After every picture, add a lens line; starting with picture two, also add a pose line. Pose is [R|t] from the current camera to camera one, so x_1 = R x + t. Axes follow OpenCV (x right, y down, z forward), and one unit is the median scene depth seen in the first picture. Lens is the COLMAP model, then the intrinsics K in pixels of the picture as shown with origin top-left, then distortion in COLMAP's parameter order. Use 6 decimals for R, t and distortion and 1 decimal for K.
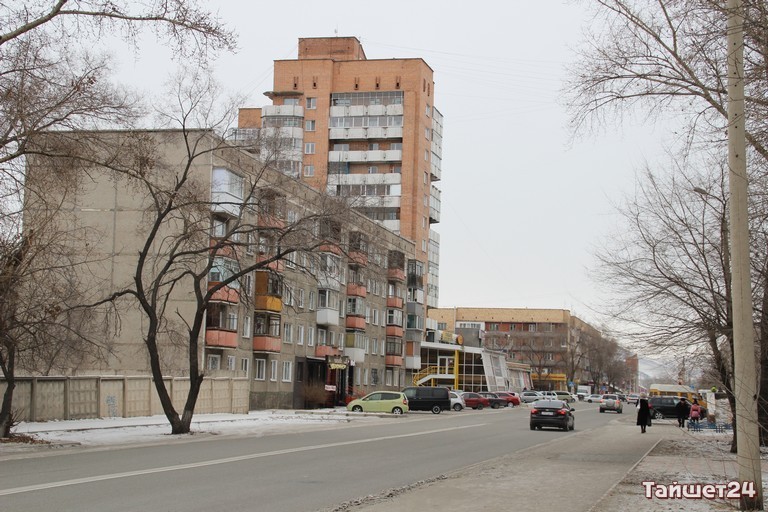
lens RADIAL K [[1336.3, 0, 384.0], [0, 1336.3, 256.0], [0, 0, 1]] dist [0.329199, 0.038983]
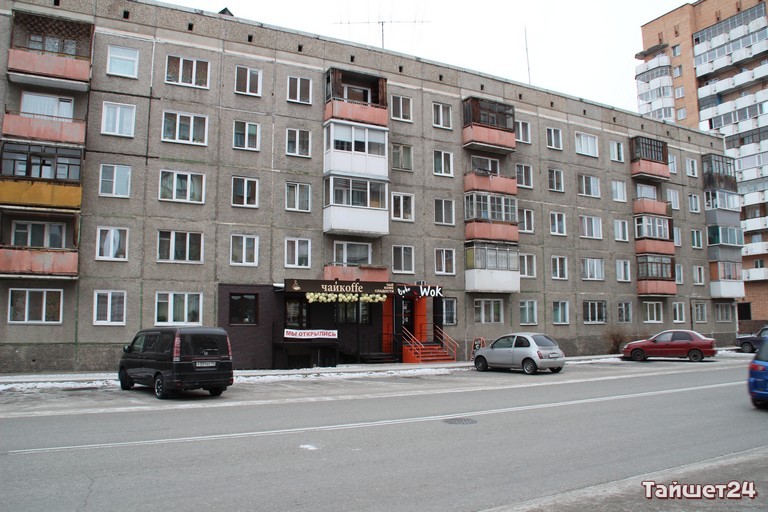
lens RADIAL K [[627.1, 0, 384.0], [0, 627.1, 256.0], [0, 0, 1]] dist [-0.169171, 0.104037]
pose [[0.662349, -0.119196, -0.739652, 0.119399], [0.097574, 0.992578, -0.072580, 0.055115], [0.742814, -0.024098, 0.669064, 0.529492]]
